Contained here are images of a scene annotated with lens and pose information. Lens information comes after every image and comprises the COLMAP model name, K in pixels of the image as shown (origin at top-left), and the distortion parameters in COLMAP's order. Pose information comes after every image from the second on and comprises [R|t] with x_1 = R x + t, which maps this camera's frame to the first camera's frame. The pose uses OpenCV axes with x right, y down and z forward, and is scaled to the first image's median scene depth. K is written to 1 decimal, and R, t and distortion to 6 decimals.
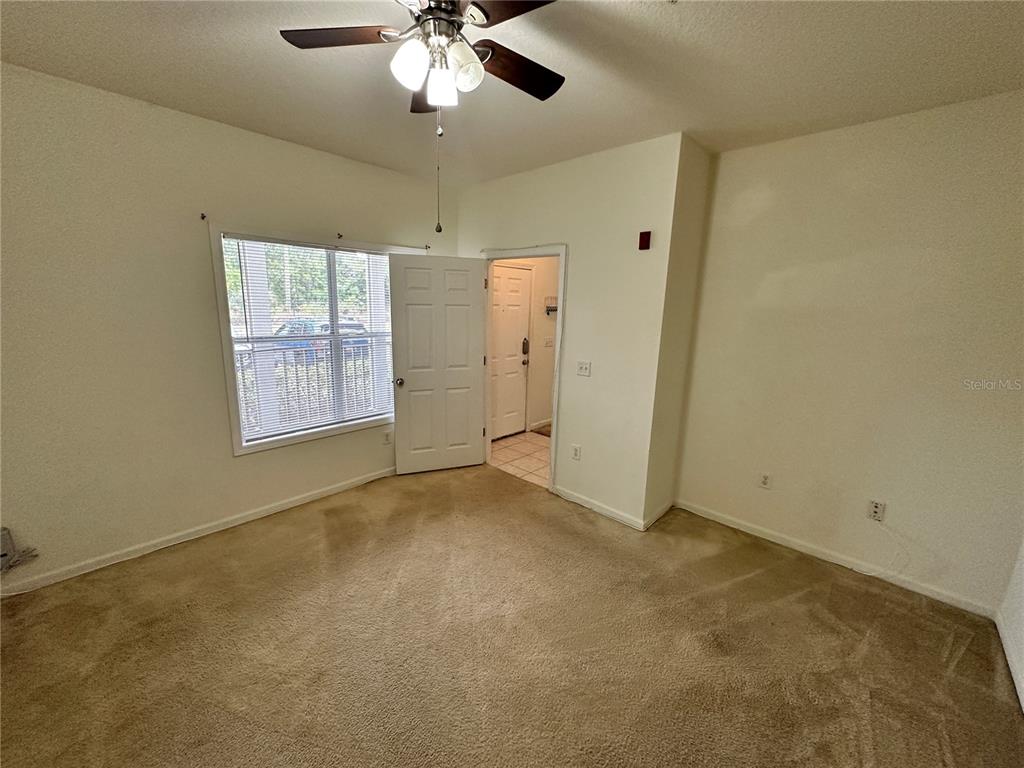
lens RADIAL K [[409.1, 0, 512.0], [0, 409.1, 384.0], [0, 0, 1]] dist [0.000144, 0.000226]
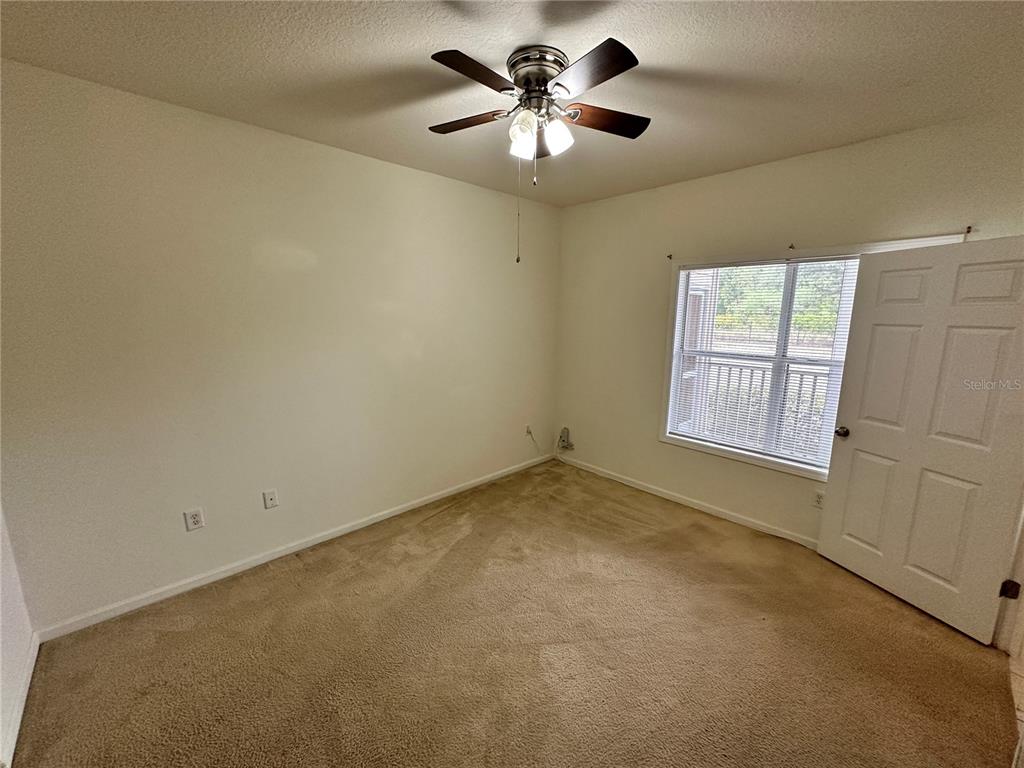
lens RADIAL K [[409.1, 0, 512.0], [0, 409.1, 384.0], [0, 0, 1]] dist [0.000144, 0.000226]
pose [[-0.062692, 0.148093, -0.986984, 0.514537], [-0.207635, 0.965356, 0.158037, -0.088136], [0.976195, 0.214840, -0.029771, 0.488025]]
